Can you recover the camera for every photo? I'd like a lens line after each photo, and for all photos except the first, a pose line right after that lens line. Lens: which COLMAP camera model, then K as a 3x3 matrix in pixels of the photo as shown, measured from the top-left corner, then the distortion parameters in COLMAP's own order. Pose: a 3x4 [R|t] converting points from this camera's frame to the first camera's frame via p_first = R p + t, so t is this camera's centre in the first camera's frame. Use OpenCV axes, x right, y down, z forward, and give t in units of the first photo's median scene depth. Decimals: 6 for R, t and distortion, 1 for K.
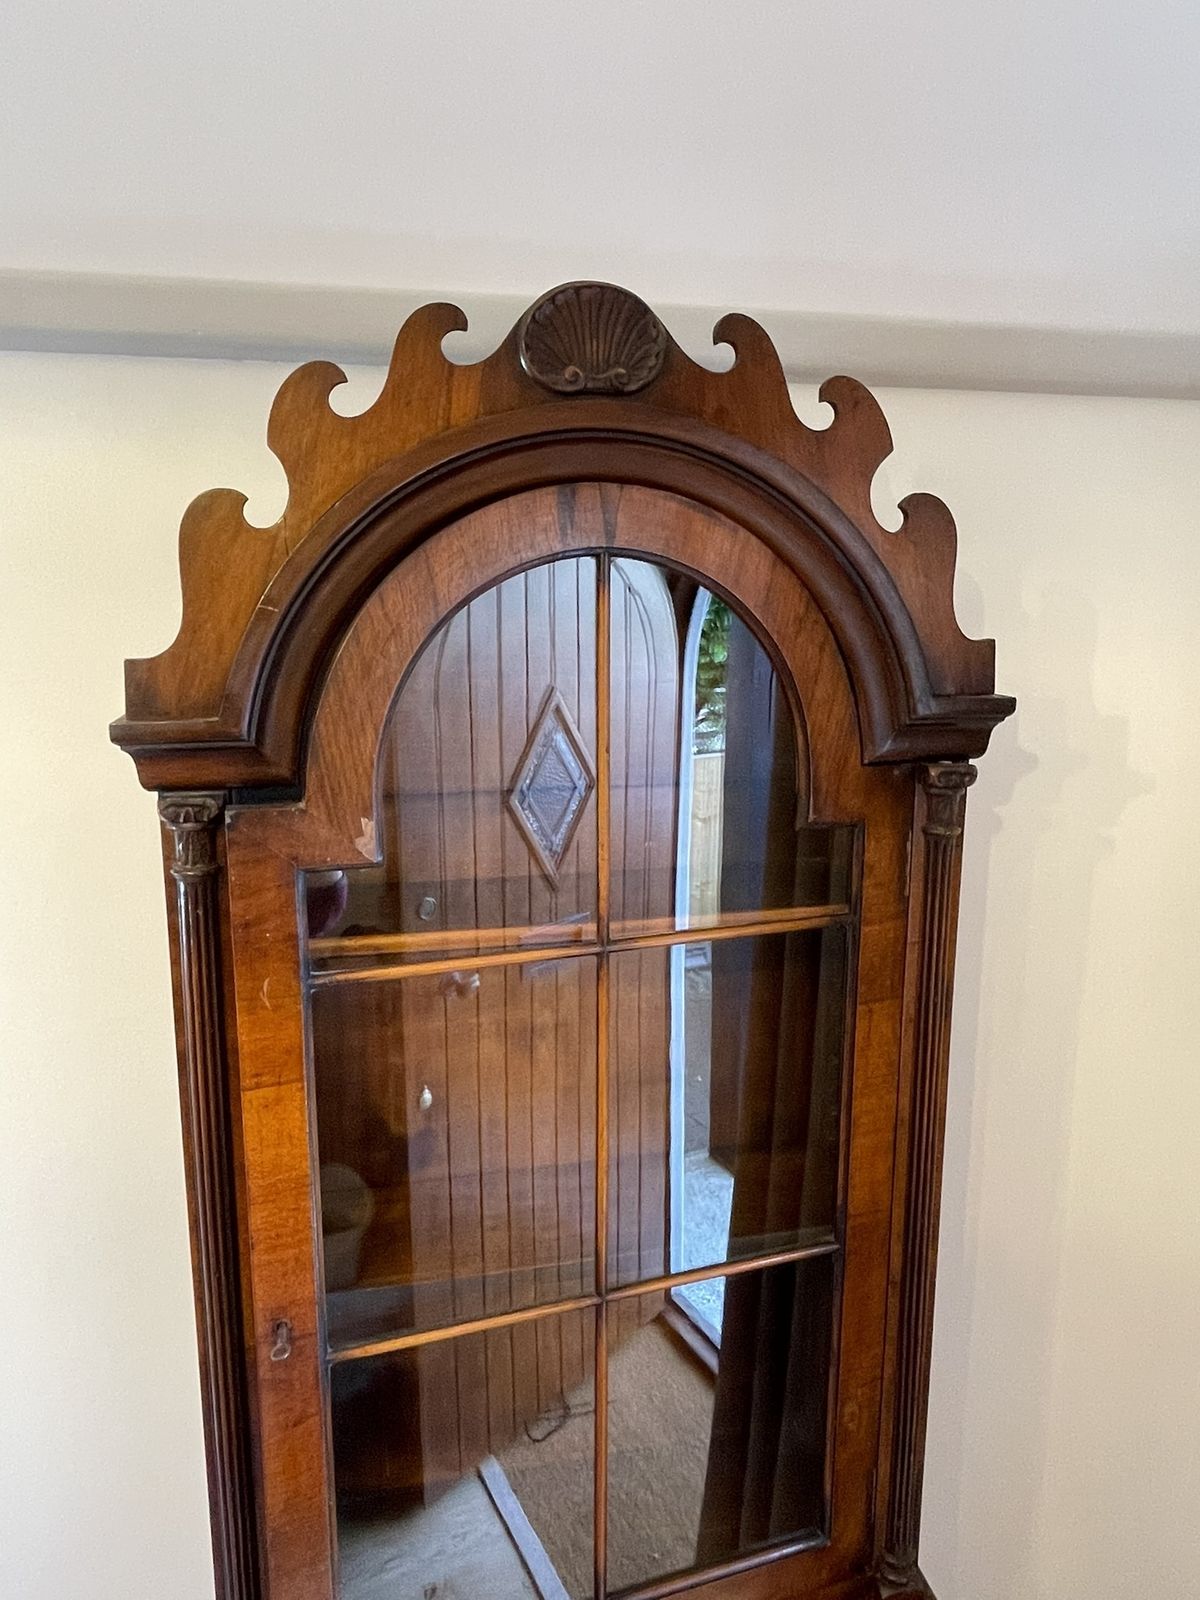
lens RADIAL K [[1208.7, 0, 590.6], [0, 1208.7, 790.0], [0, 0, 1]] dist [0.052655, -0.092207]
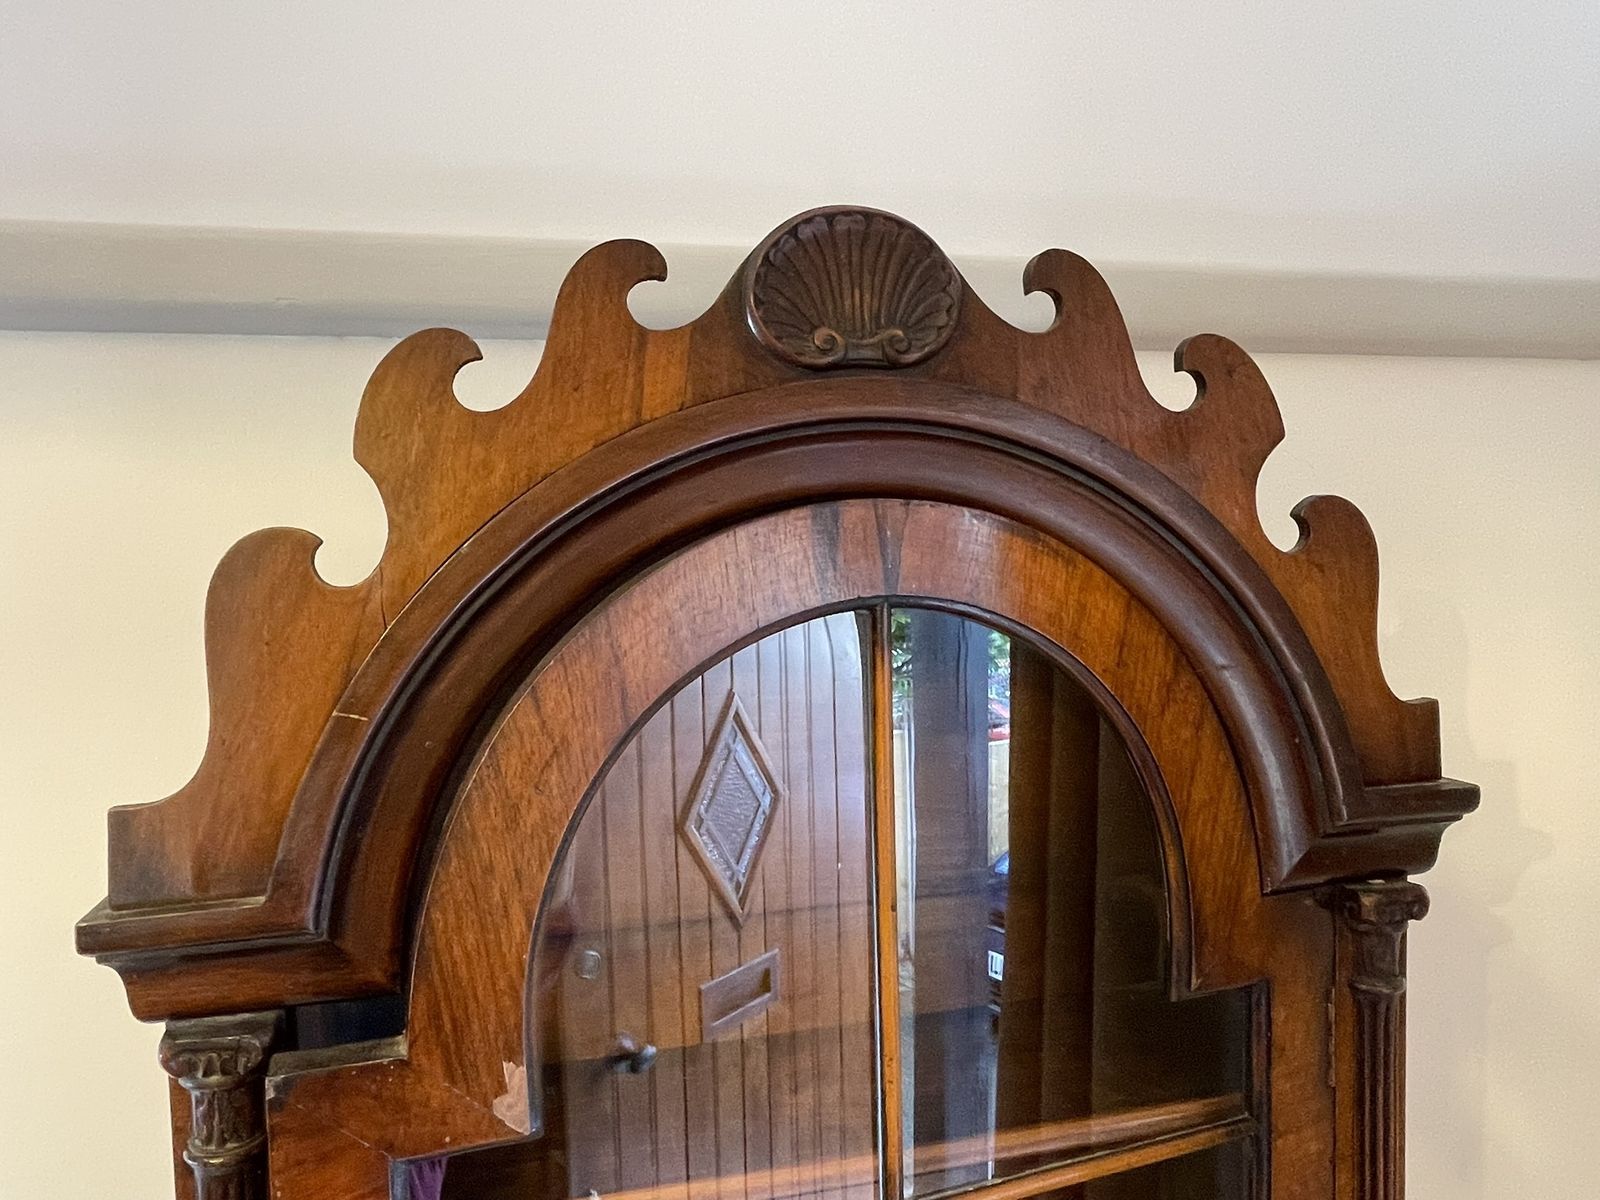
lens RADIAL K [[1308.4, 0, 799.8], [0, 1308.4, 602.8], [0, 0, 1]] dist [0.007106, 0.011330]
pose [[0.999122, -0.028001, 0.031167, -0.054921], [0.031997, 0.990168, -0.136171, -0.103427], [-0.027048, 0.137049, 0.990195, 0.313018]]
